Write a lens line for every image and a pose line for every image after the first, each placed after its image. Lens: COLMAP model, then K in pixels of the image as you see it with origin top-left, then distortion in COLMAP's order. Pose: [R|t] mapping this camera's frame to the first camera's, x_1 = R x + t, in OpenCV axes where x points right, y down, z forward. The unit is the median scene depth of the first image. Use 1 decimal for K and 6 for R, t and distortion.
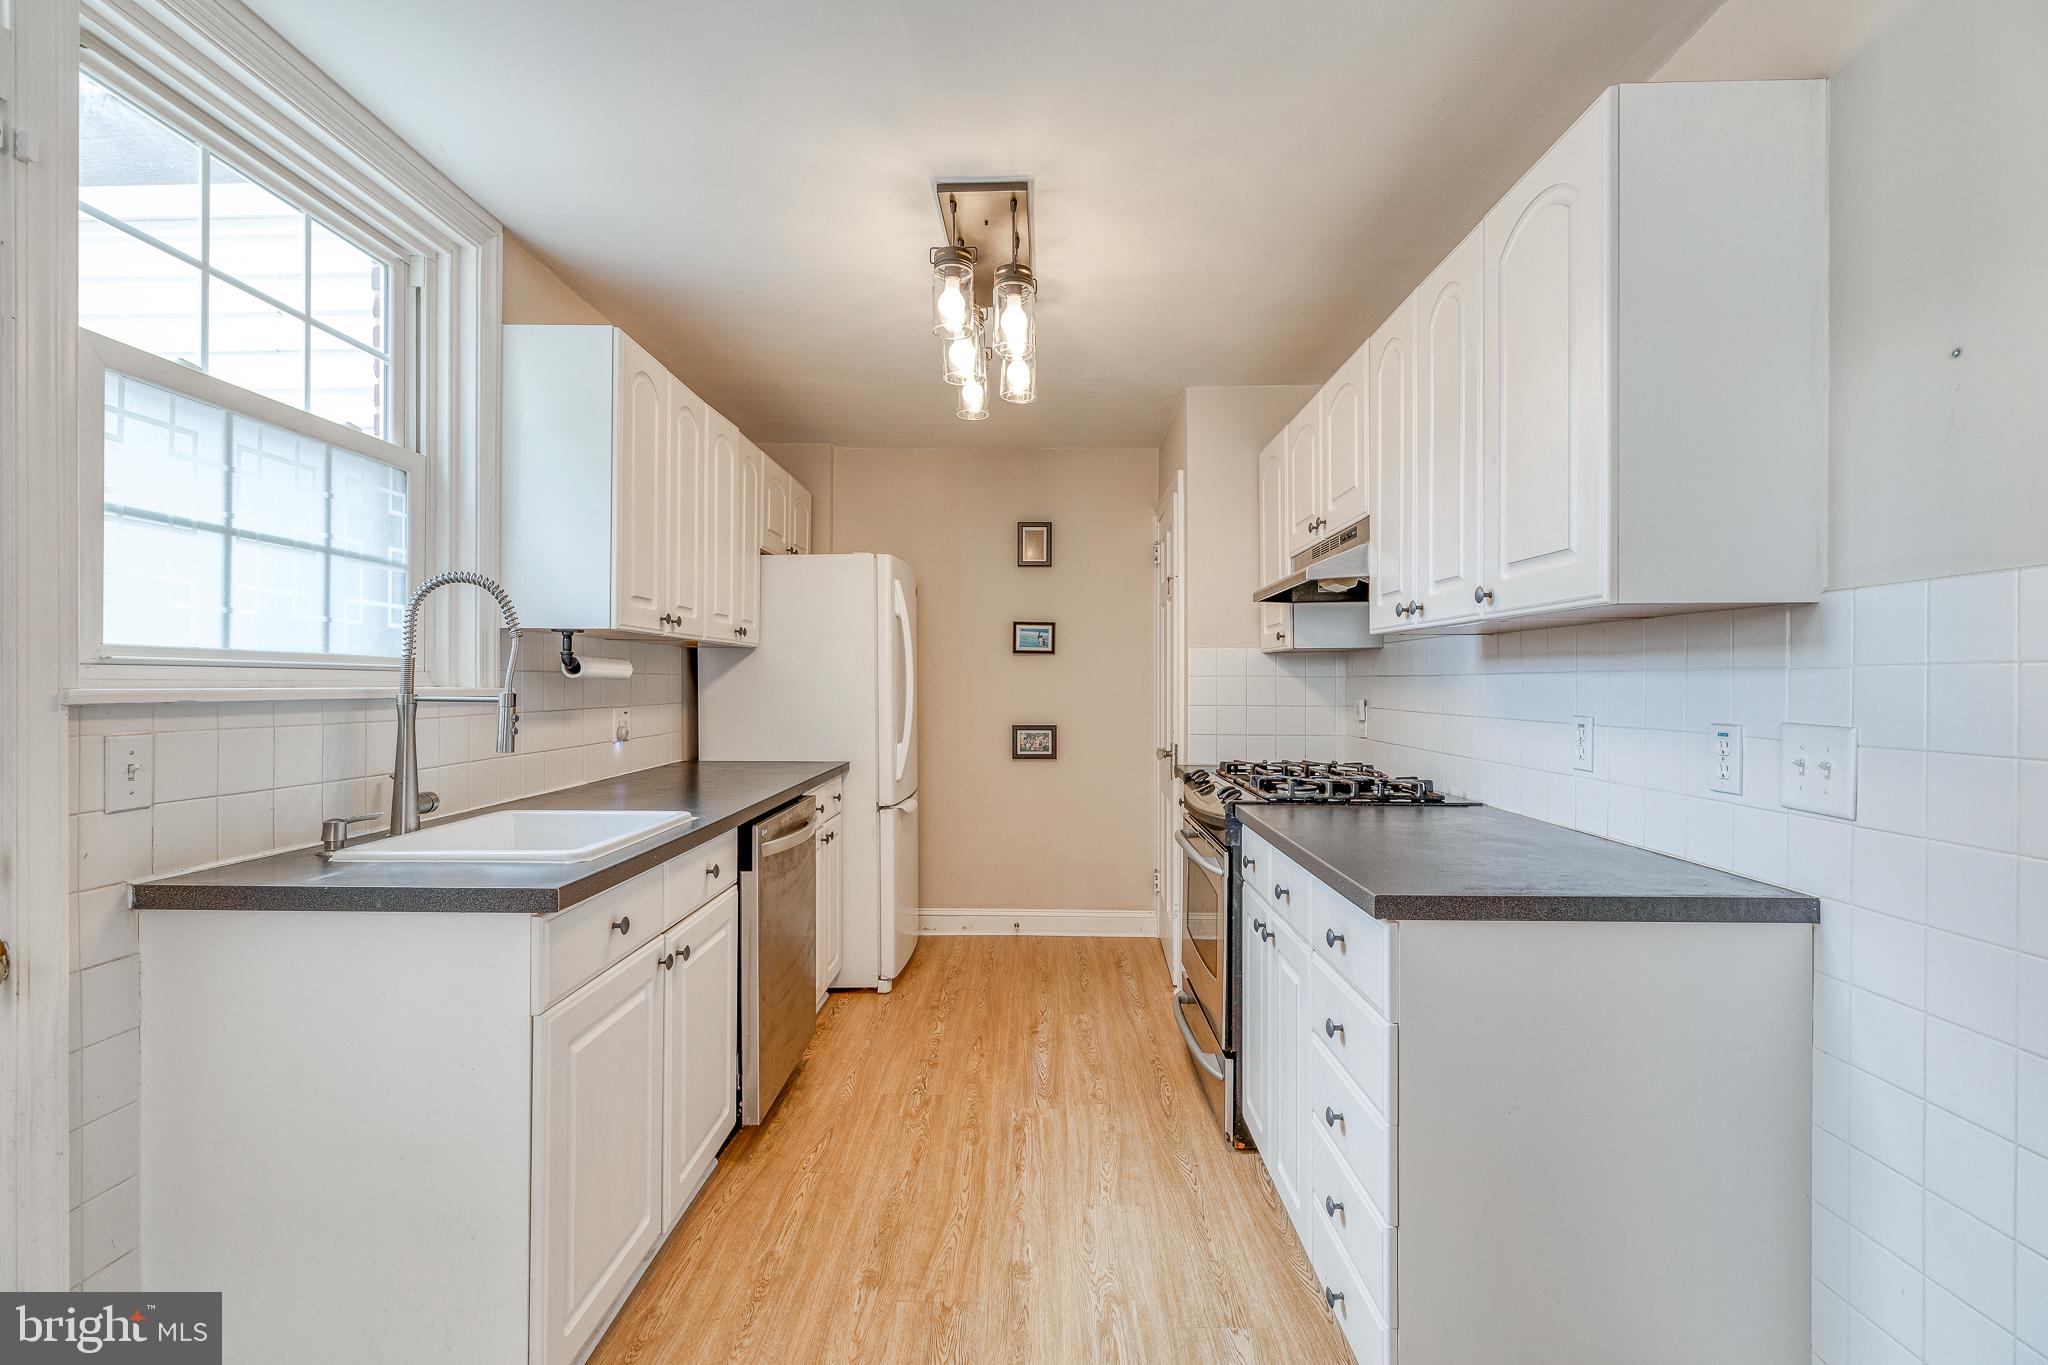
lens RADIAL K [[907.7, 0, 1029.0], [0, 907.7, 694.0], [0, 0, 1]] dist [0.003514, -0.000088]
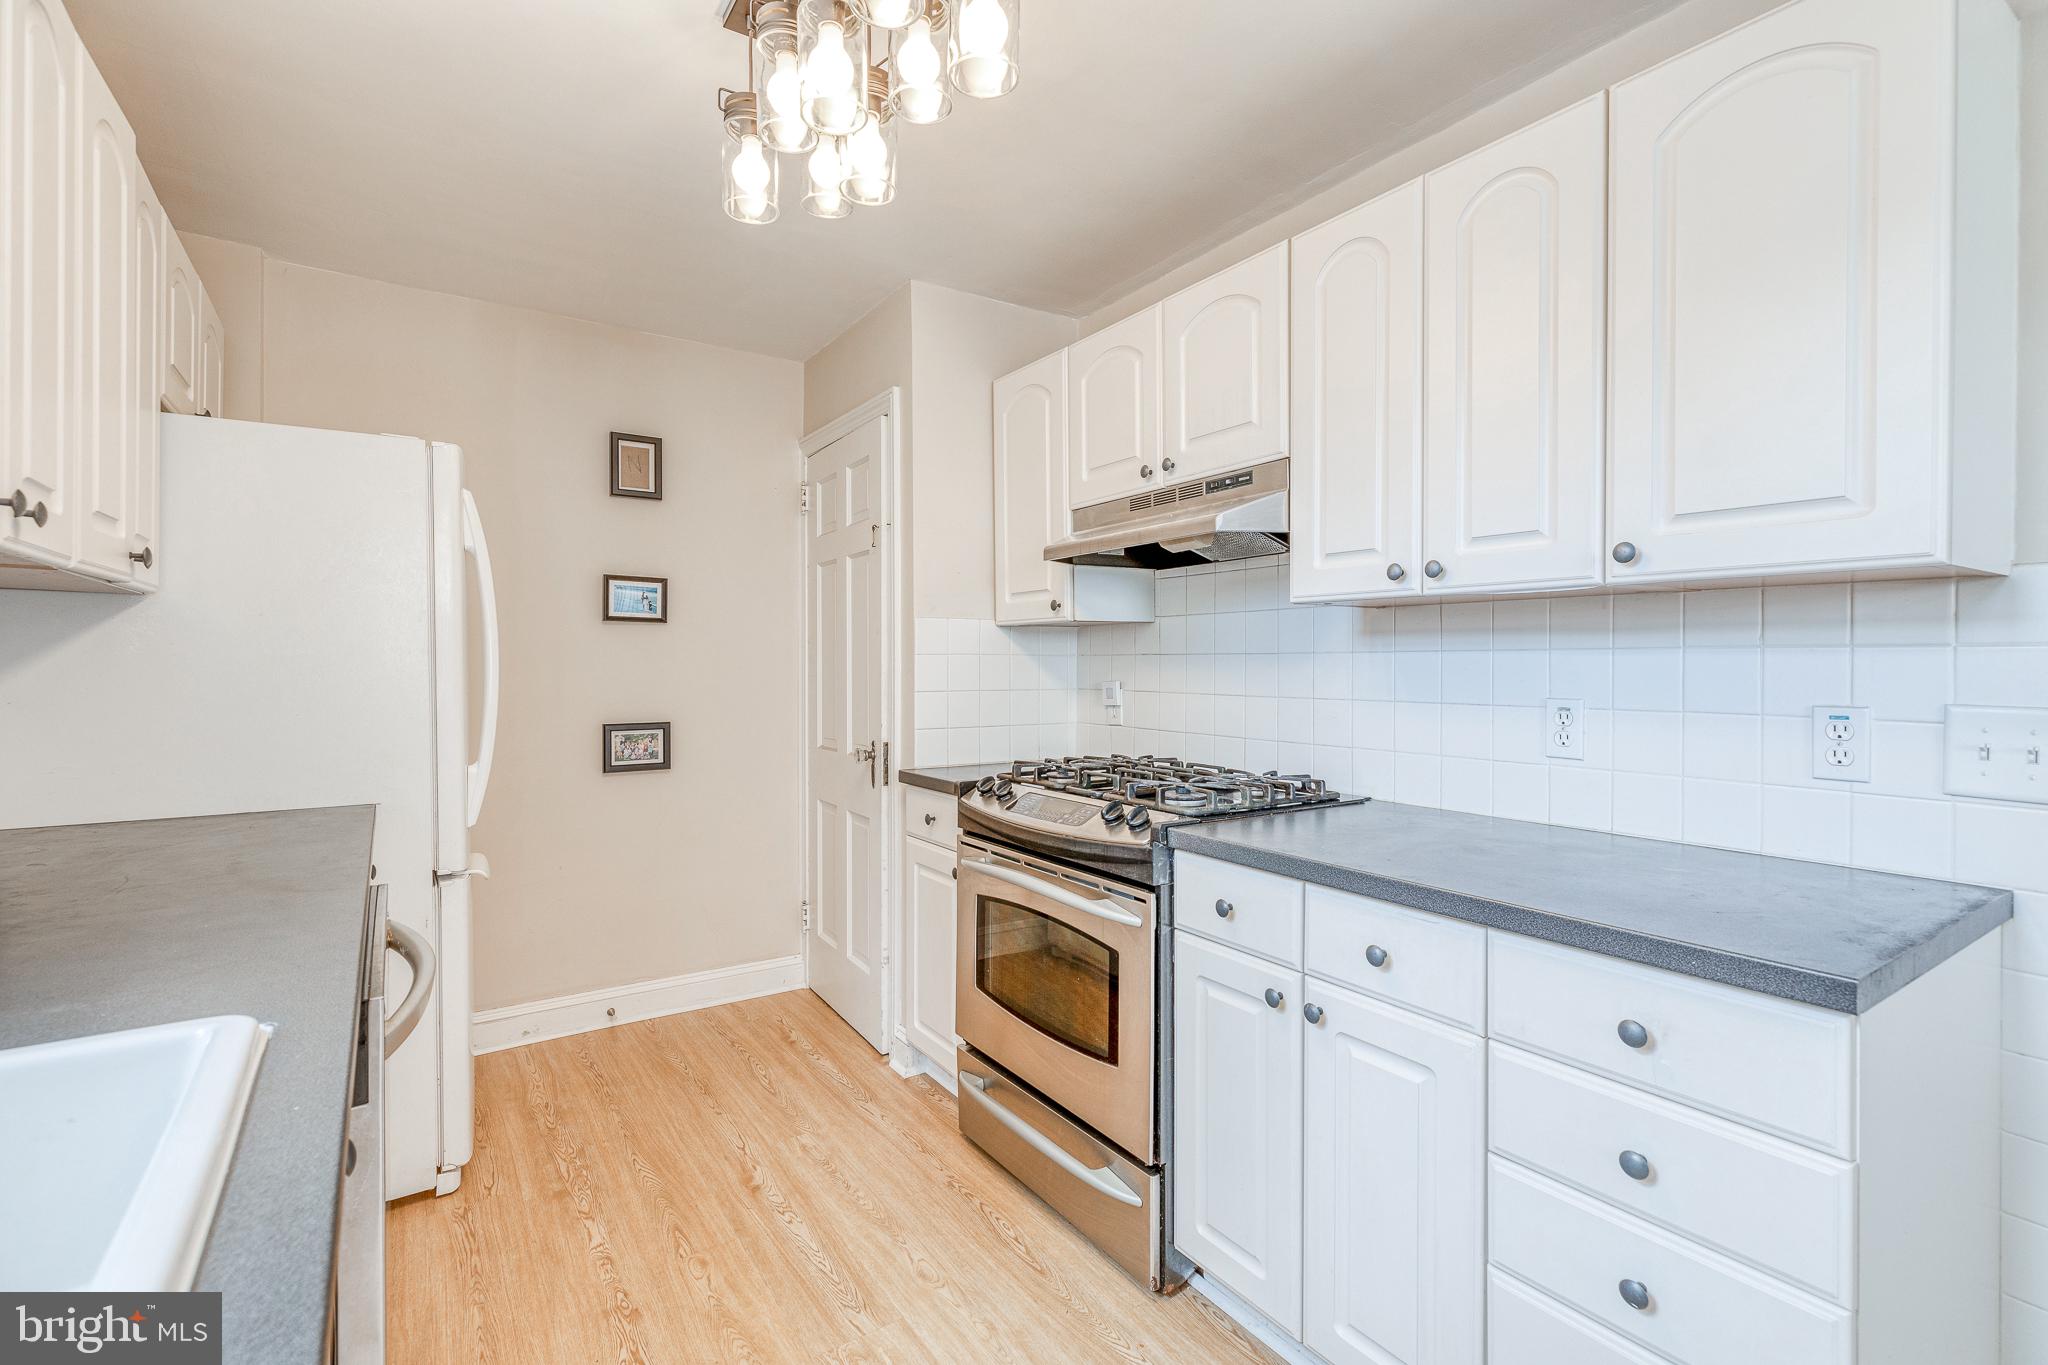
lens RADIAL K [[921.4, 0, 1035.7], [0, 921.4, 671.0], [0, 0, 1]] dist [0.004956, 0.000172]
pose [[0.820945, -0.006235, 0.570974, -0.271885], [0.008186, 0.999966, -0.000850, -0.005281], [-0.570949, 0.005371, 0.820968, 0.425706]]
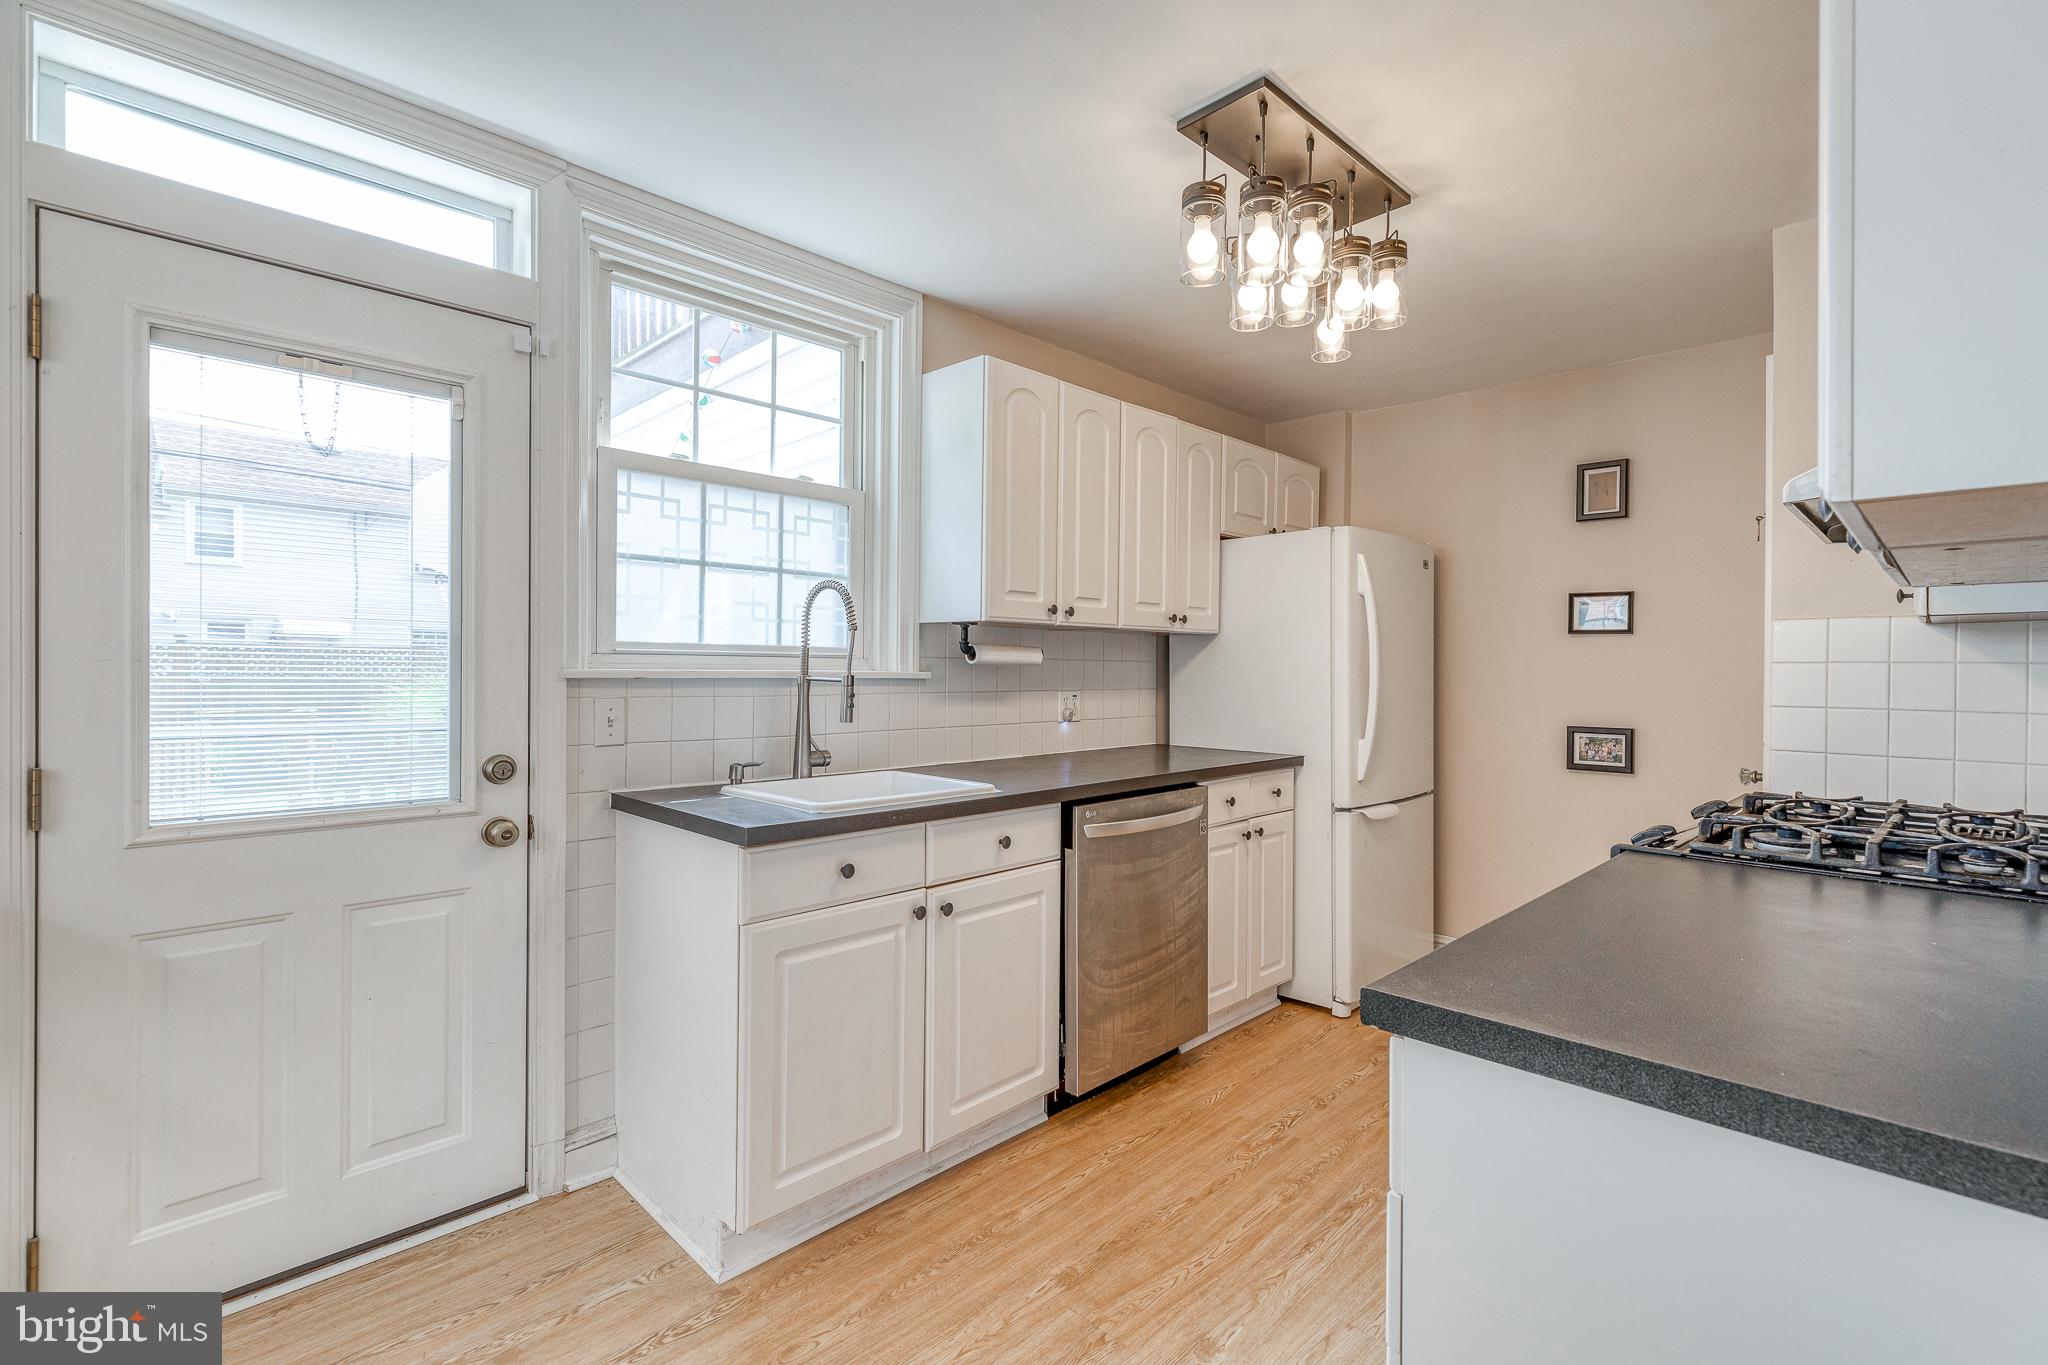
lens RADIAL K [[922.6, 0, 1024.0], [0, 922.6, 682.5], [0, 0, 1]] dist [0.001052, -0.000150]
pose [[0.723021, 0.012452, -0.690714, 0.350944], [-0.013863, 0.999898, 0.003514, 0.001239], [0.690687, 0.007035, 0.723120, 0.183406]]
